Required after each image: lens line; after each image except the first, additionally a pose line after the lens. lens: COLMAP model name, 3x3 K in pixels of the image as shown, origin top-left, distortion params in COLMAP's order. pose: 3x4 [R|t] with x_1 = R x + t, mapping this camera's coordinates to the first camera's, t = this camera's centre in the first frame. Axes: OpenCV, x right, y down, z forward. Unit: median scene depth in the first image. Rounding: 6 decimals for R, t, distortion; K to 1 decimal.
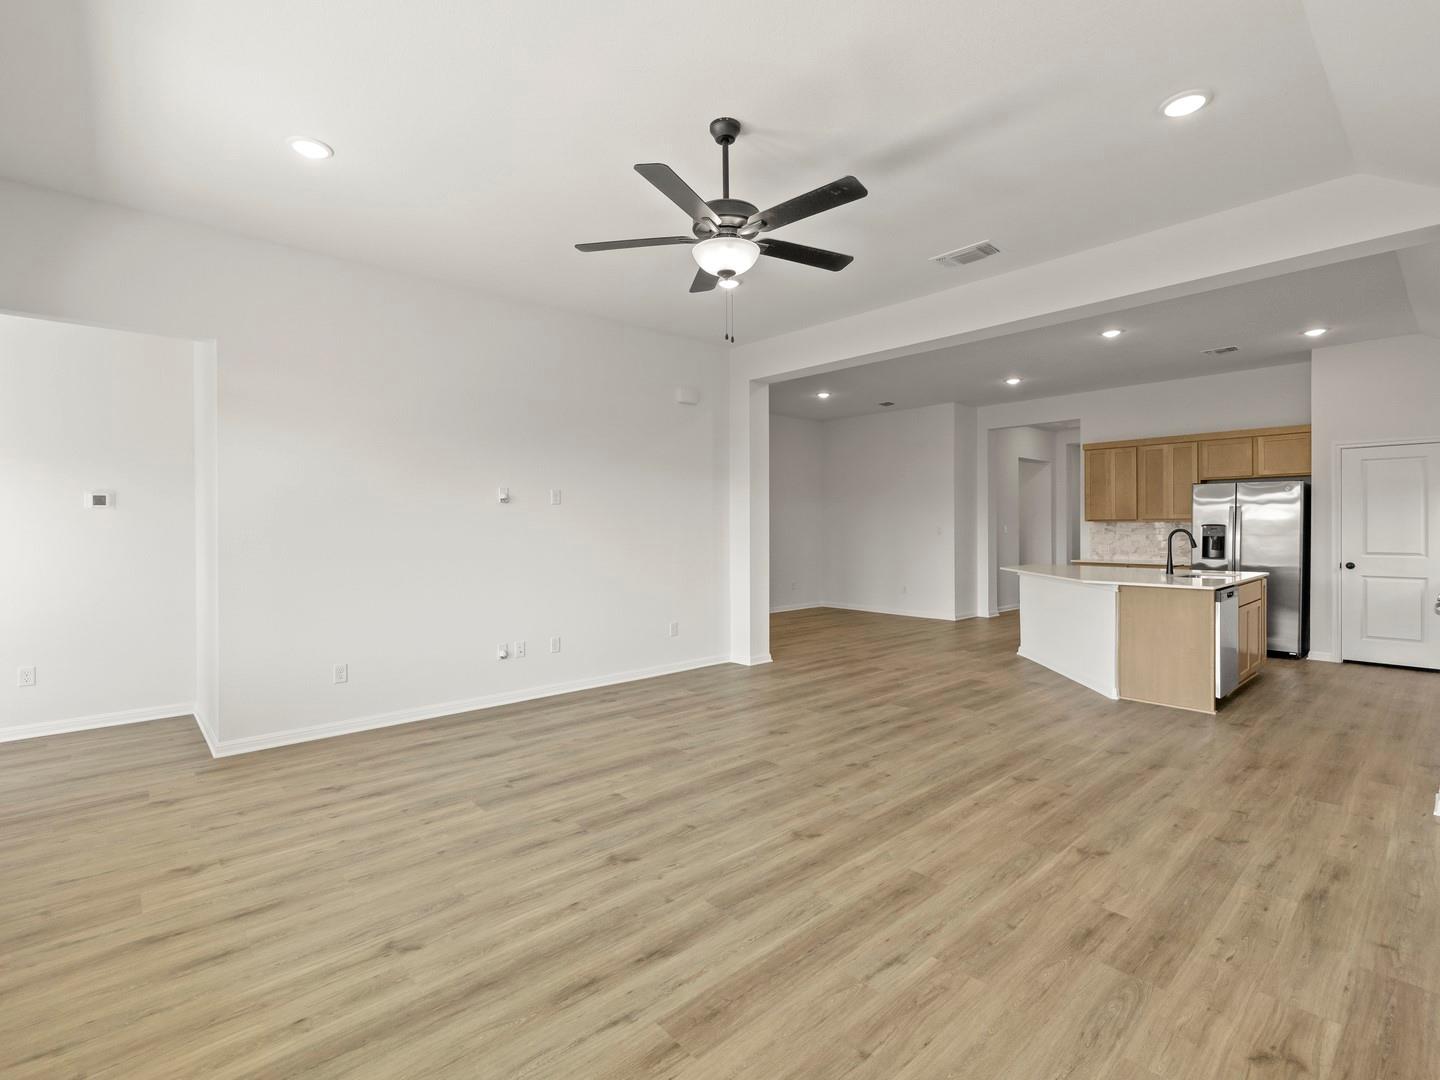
lens RADIAL K [[679.5, 0, 719.5], [0, 679.5, 529.2], [0, 0, 1]] dist [0.001406, 0.000495]
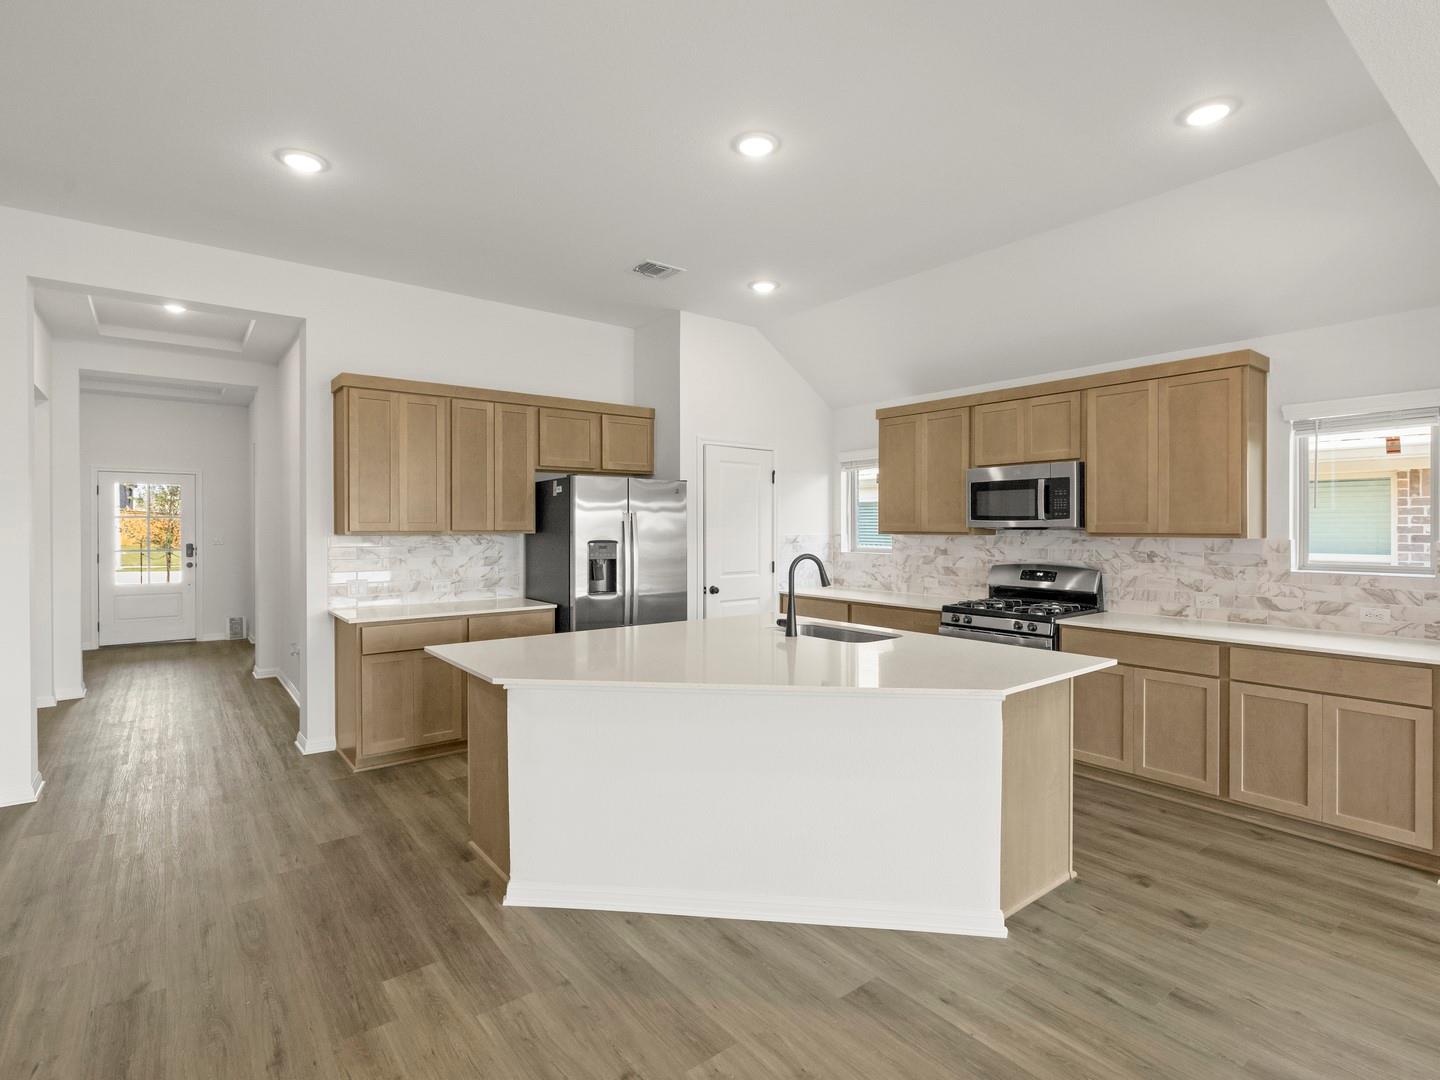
lens RADIAL K [[717.9, 0, 721.0], [0, 717.9, 532.9], [0, 0, 1]] dist [-0.001022, 0.000086]
pose [[0.072174, -0.006519, 0.997371, 0.063632], [0.002836, 0.999976, 0.006331, -0.018551], [-0.997388, 0.002372, 0.072190, 0.850405]]
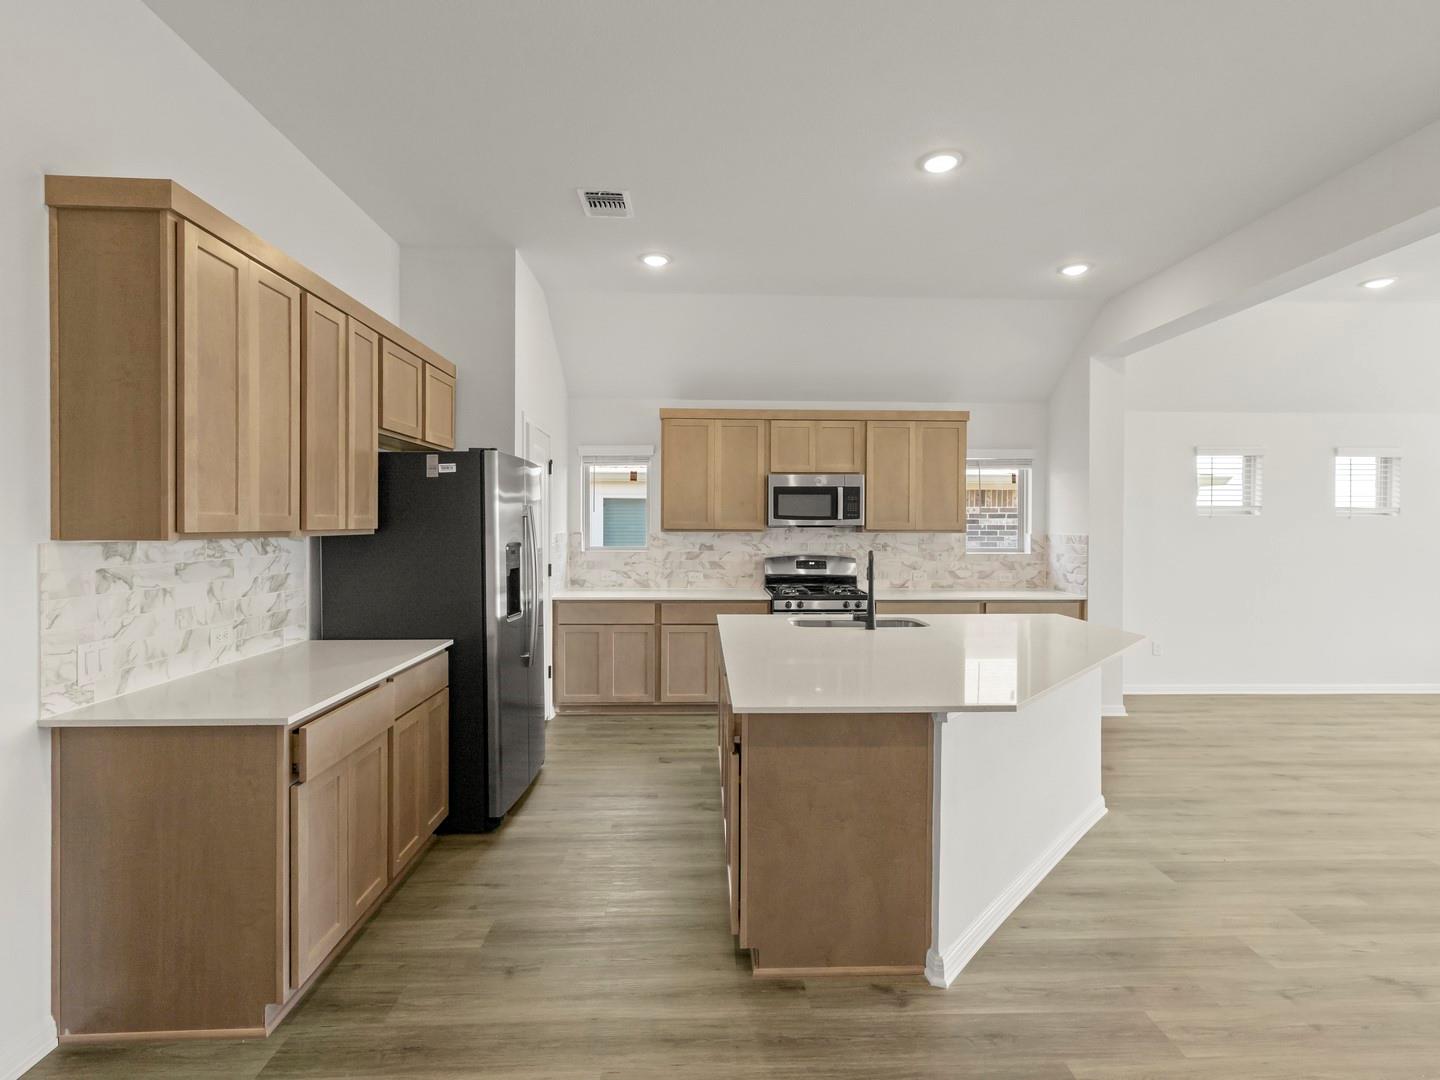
lens RADIAL K [[699.2, 0, 720.8], [0, 699.2, 534.4], [0, 0, 1]] dist [0.005375, -0.000064]
pose [[-0.766434, -0.009566, 0.642252, 0.315168], [-0.000114, 0.999891, 0.014757, -0.020327], [-0.642323, 0.011237, -0.766352, 1.287396]]
